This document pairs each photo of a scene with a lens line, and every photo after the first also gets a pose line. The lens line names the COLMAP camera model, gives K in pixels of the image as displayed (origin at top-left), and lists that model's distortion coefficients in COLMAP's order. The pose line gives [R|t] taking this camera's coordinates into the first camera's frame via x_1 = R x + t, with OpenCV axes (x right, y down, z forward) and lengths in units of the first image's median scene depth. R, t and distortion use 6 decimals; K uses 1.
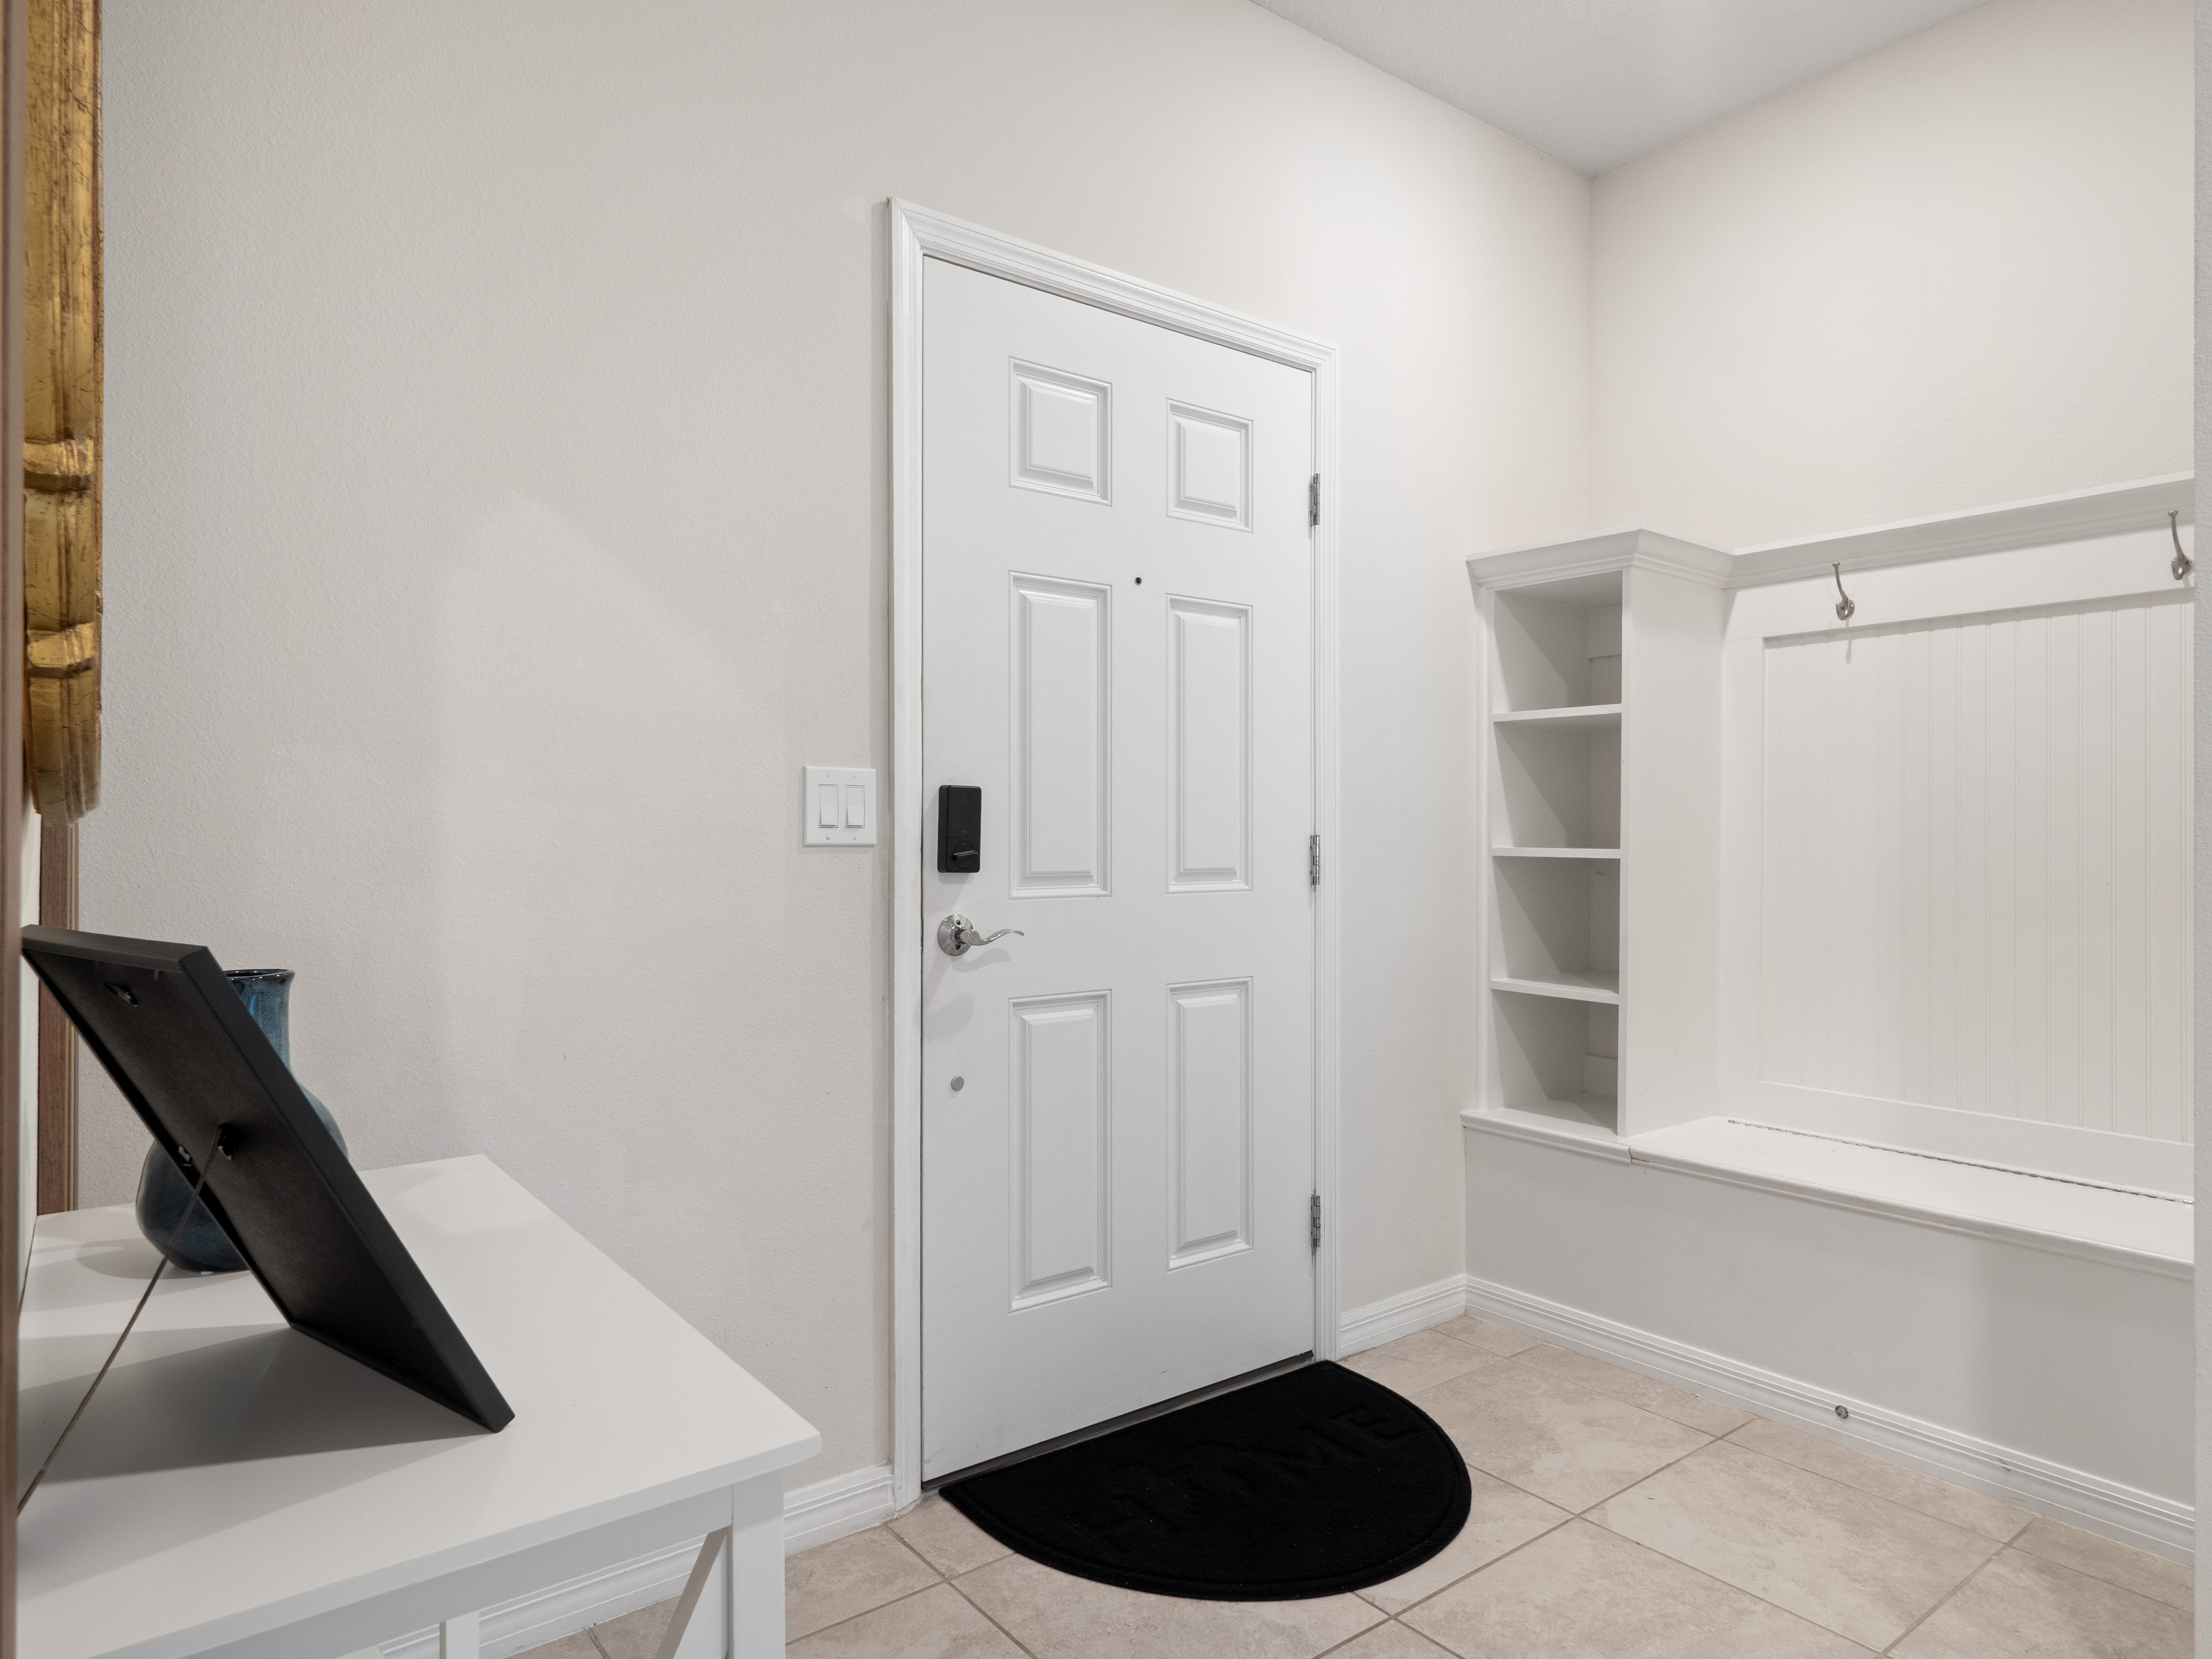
lens RADIAL K [[1311.4, 0, 1104.7], [0, 1311.4, 825.8], [0, 0, 1]] dist [0.001431, -0.001046]
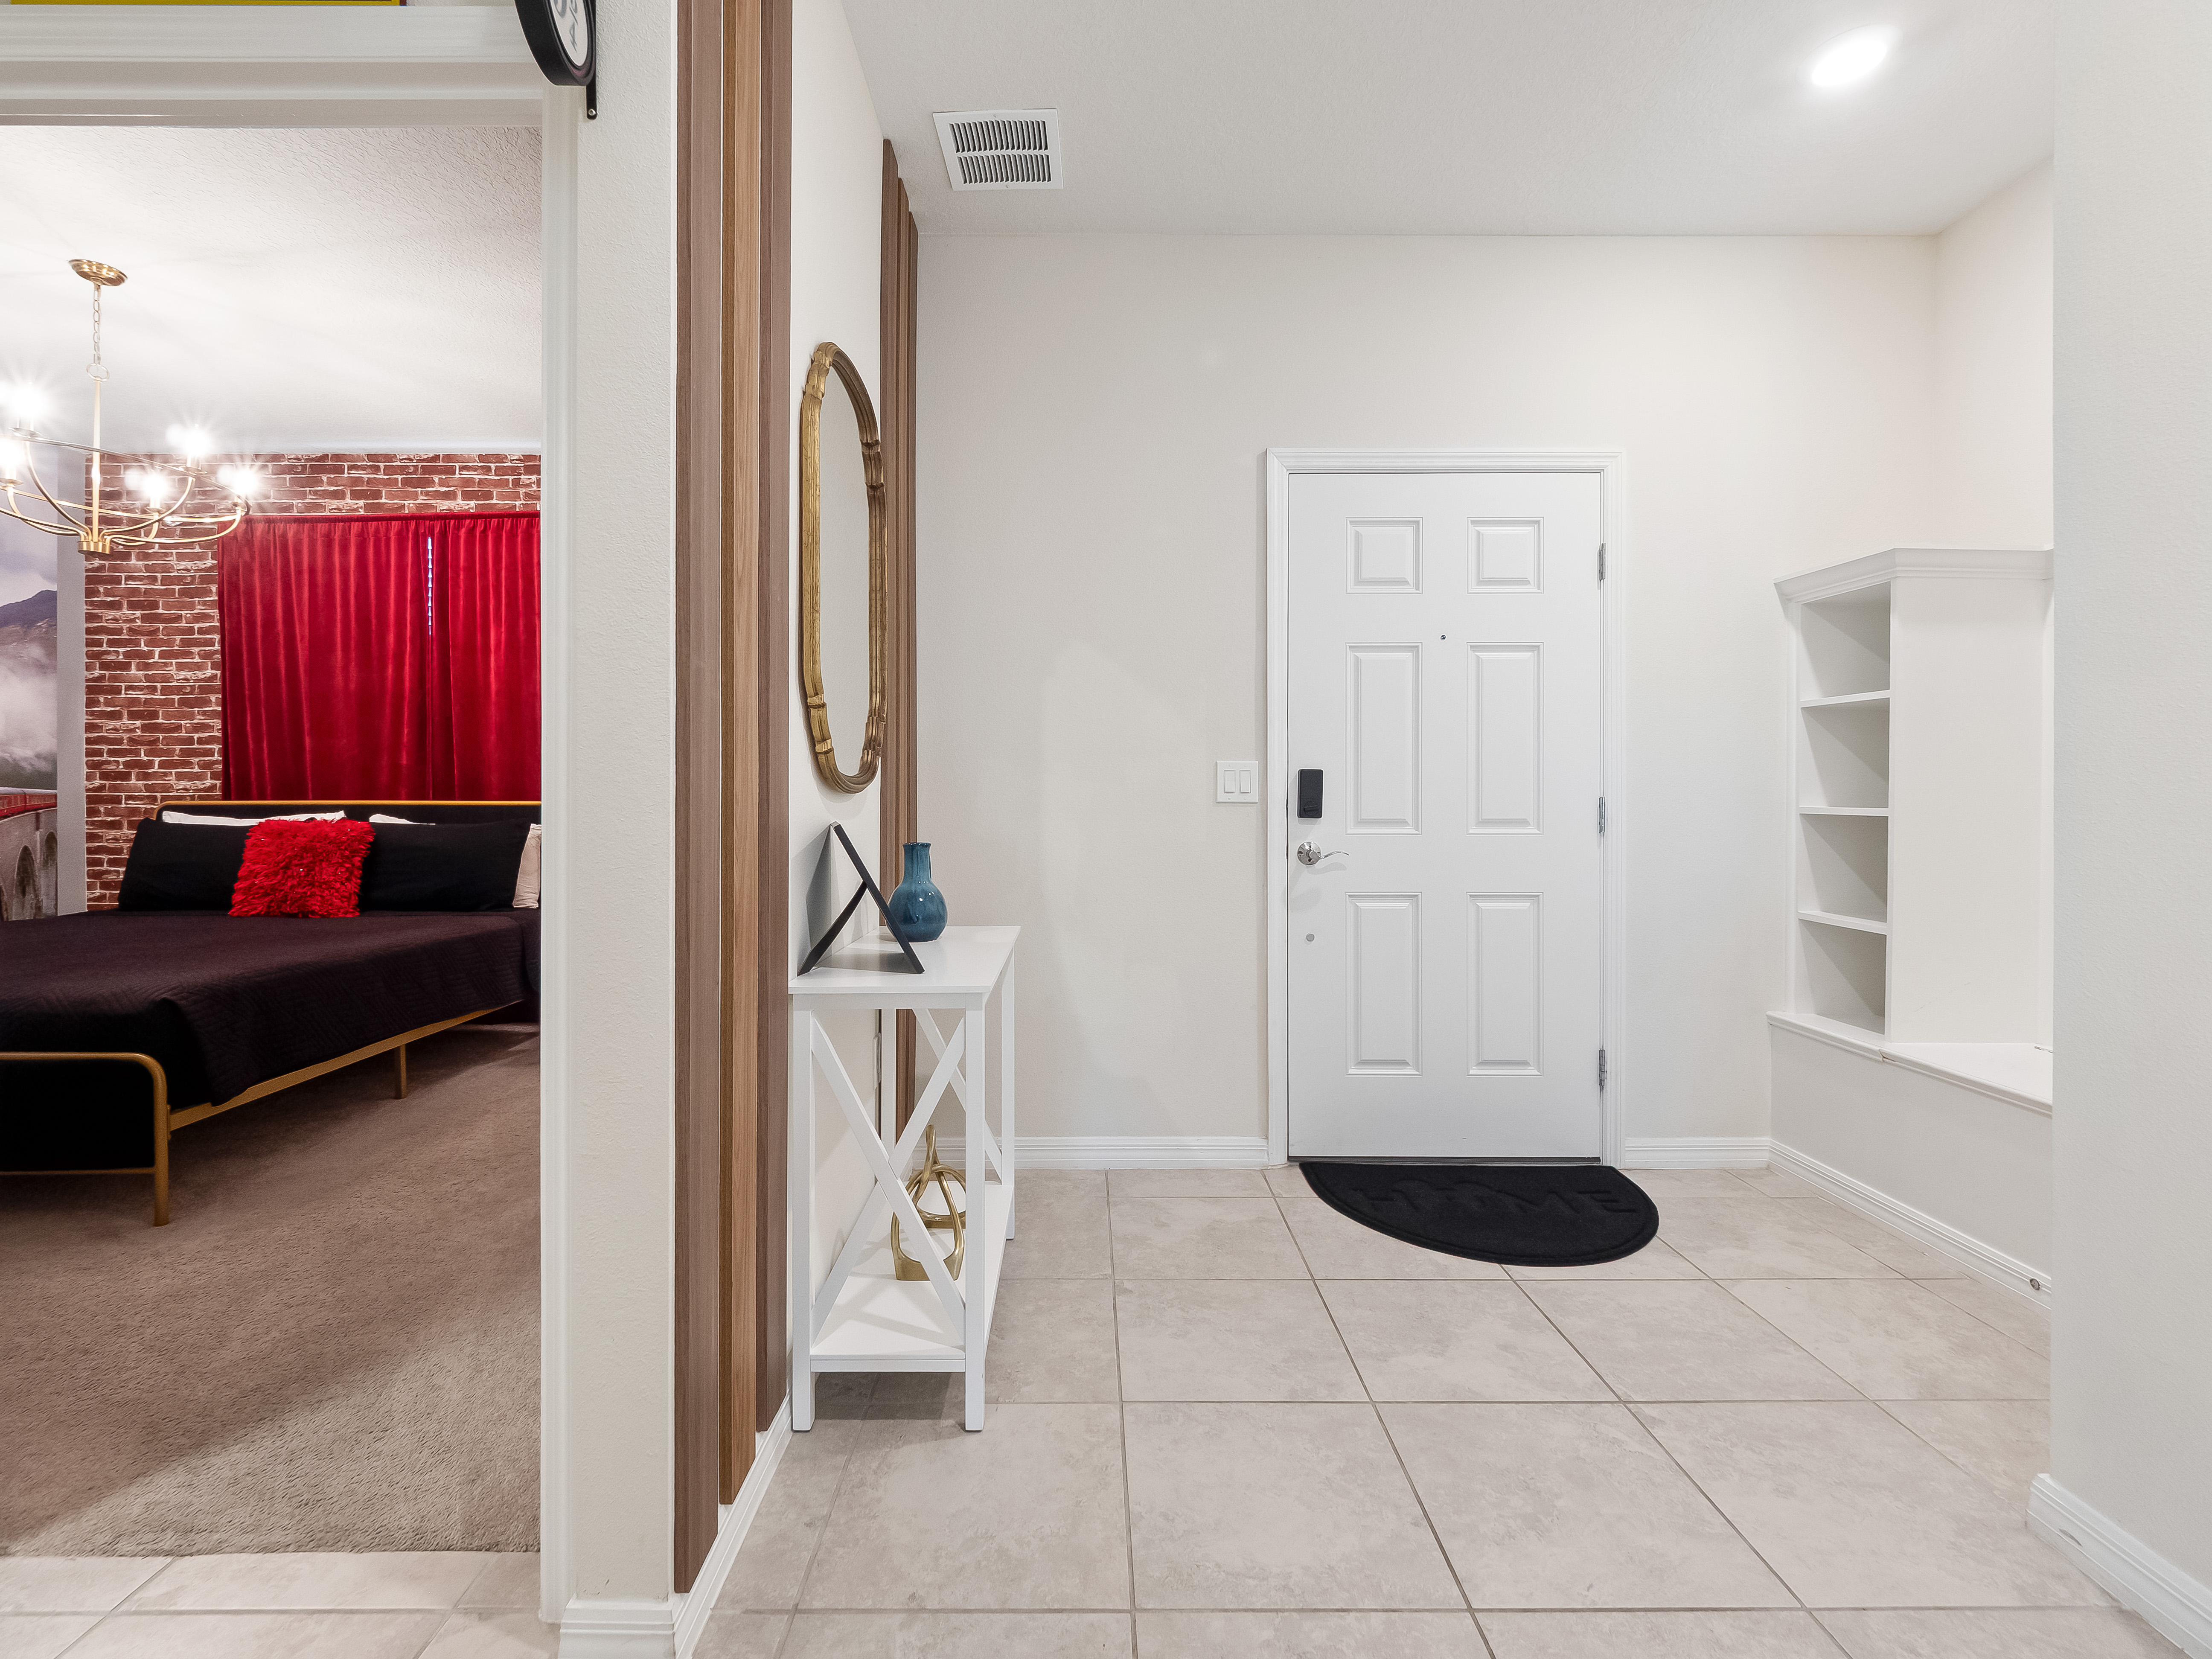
lens RADIAL K [[989.3, 0, 1097.9], [0, 989.3, 793.5], [0, 0, 1]] dist [-0.003724, 0.000600]
pose [[0.798422, -0.003558, -0.602088, 0.406071], [0.004198, 0.999991, -0.000342, 0.001288], [0.602084, -0.002255, 0.798430, -0.207729]]
